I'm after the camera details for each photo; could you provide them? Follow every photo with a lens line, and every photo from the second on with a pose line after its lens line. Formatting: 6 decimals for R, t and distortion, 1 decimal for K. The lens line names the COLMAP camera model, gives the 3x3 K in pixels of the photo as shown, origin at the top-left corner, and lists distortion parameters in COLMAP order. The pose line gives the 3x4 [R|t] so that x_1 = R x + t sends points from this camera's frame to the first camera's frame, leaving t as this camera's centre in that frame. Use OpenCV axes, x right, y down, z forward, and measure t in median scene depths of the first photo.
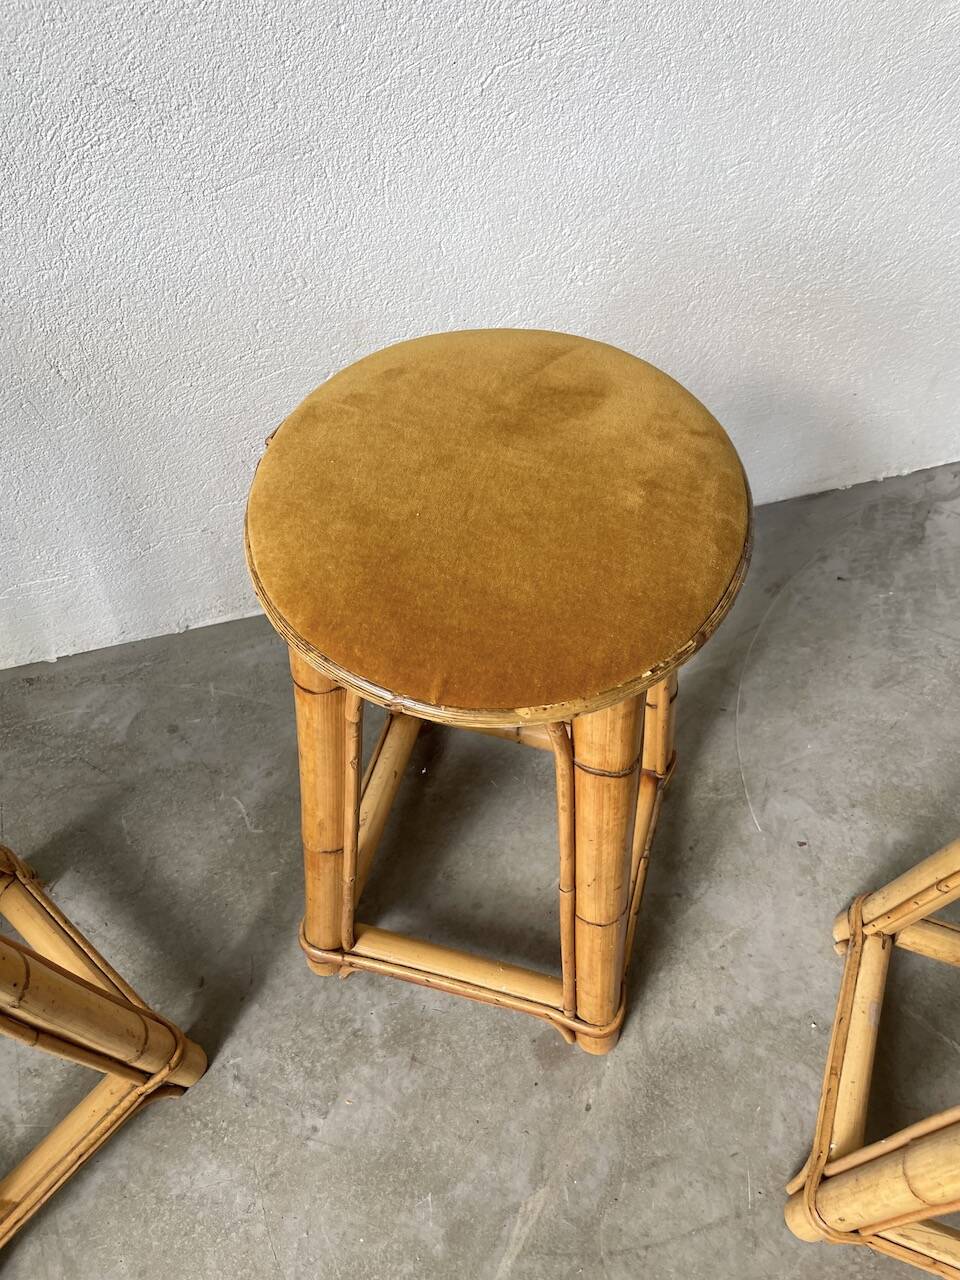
lens RADIAL K [[978.6, 0, 491.5], [0, 978.6, 623.9], [0, 0, 1]] dist [0.074606, -0.108754]
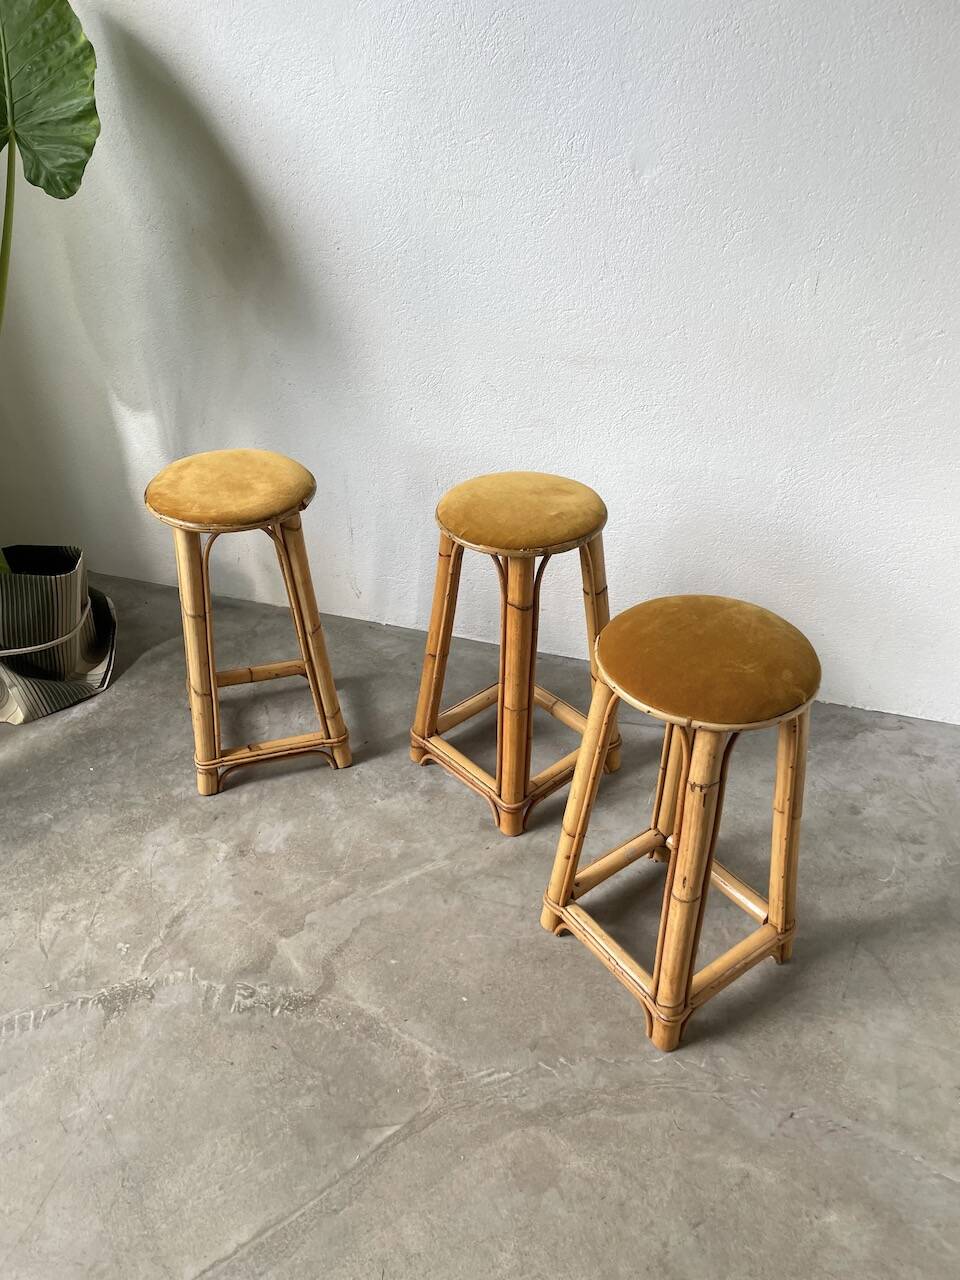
lens RADIAL K [[970.8, 0, 469.5], [0, 970.8, 643.9], [0, 0, 1]] dist [0.087743, -0.118137]
pose [[0.836389, 0.313091, -0.449919, 0.807881], [-0.449152, 0.861957, -0.235142, 0.597622], [0.314190, 0.398752, 0.861557, -0.864104]]
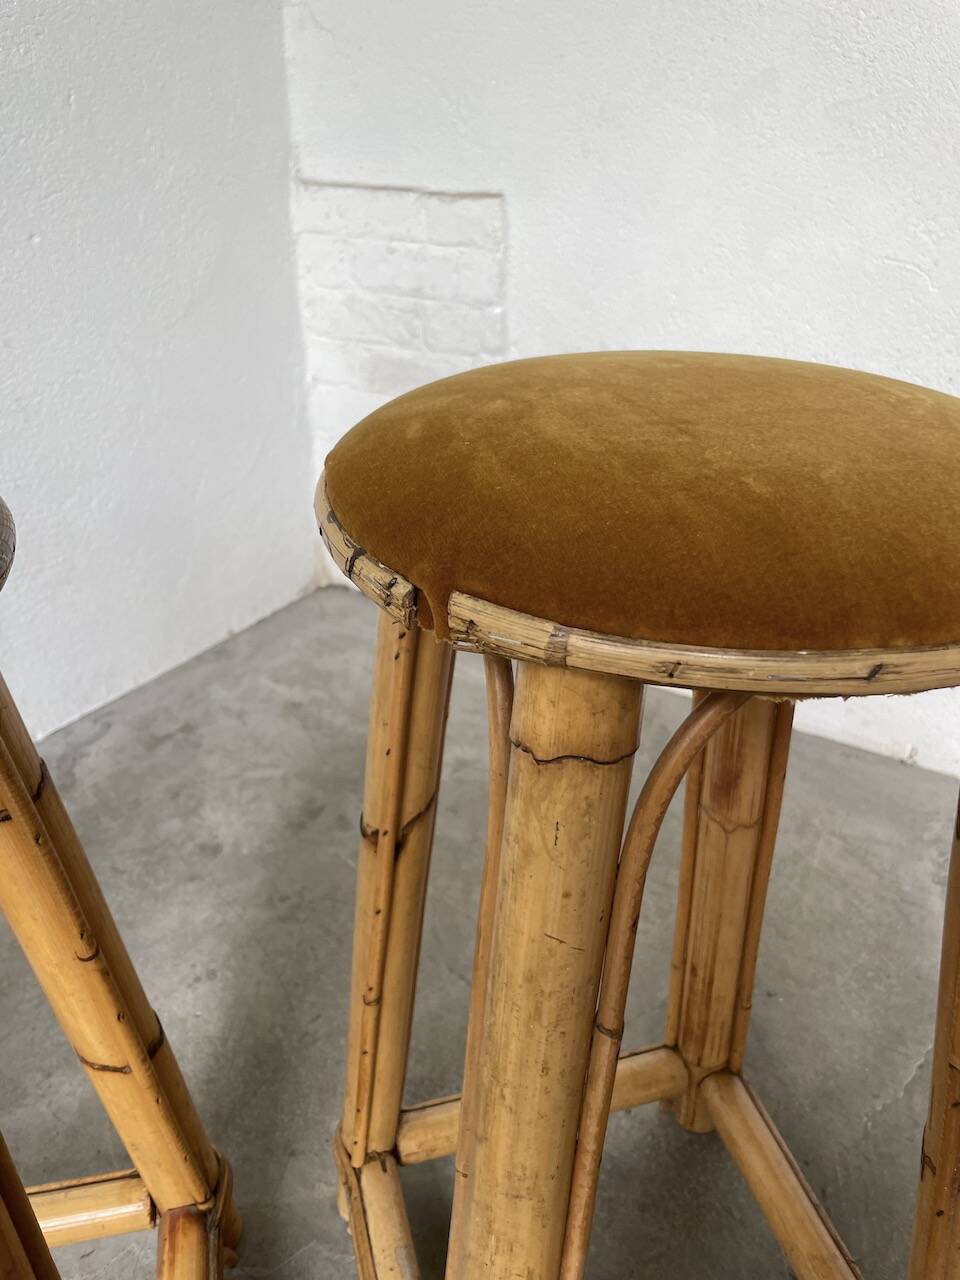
lens RADIAL K [[986.3, 0, 480.0], [0, 986.3, 624.6], [0, 0, 1]] dist [0.076707, -0.123456]
pose [[0.752408, -0.292824, 0.590030, 0.306949], [0.534917, 0.794337, -0.287910, 0.351642], [-0.384376, 0.532243, 0.754302, 0.142705]]
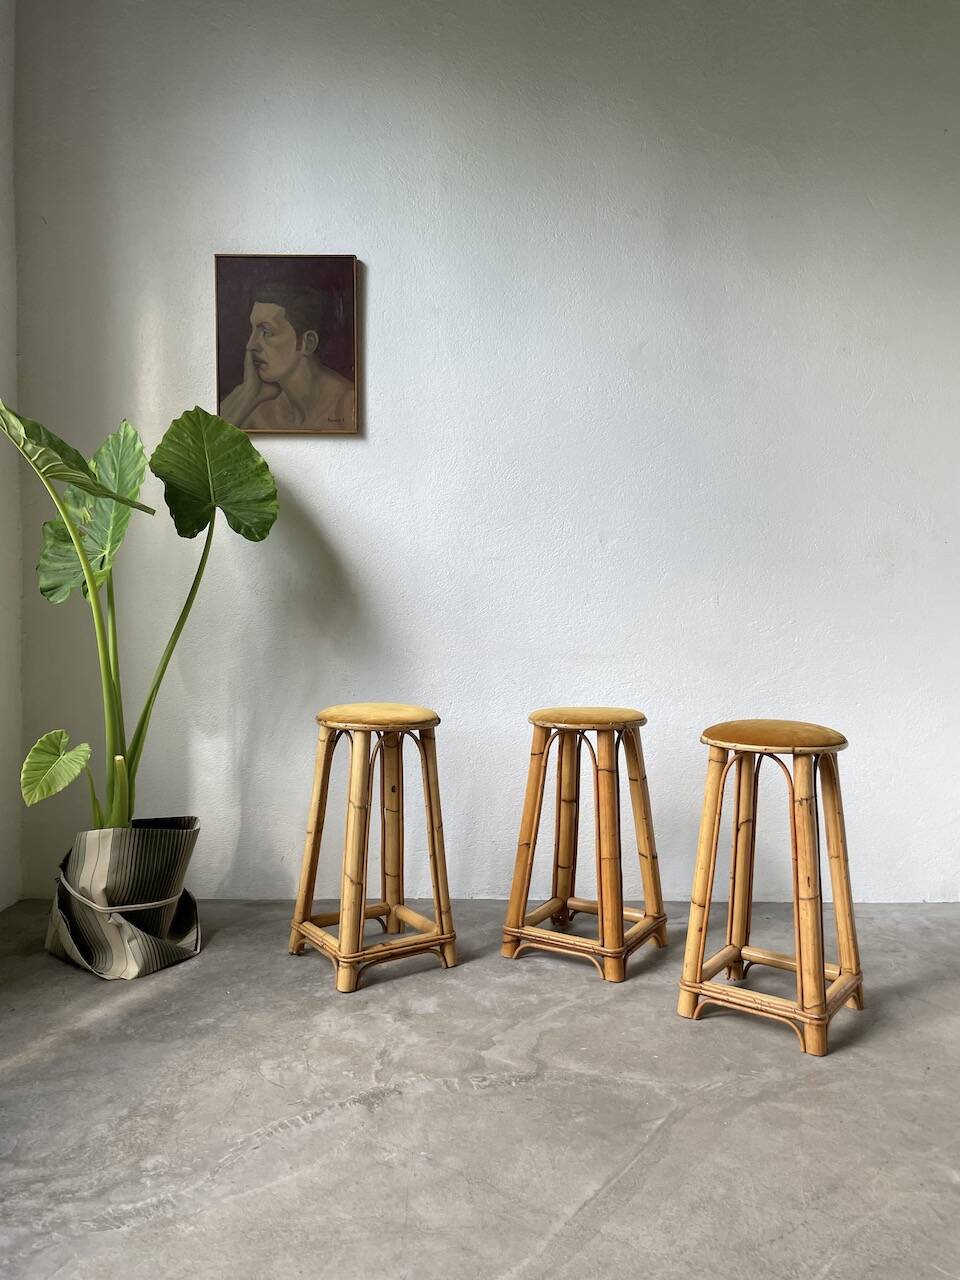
lens RADIAL K [[967.8, 0, 481.1], [0, 967.8, 632.0], [0, 0, 1]] dist [0.084785, -0.112813]
pose [[0.962793, 0.019675, -0.269524, 0.421958], [-0.228486, 0.591838, -0.772995, 1.839376], [0.144306, 0.805817, 0.574313, -1.092279]]
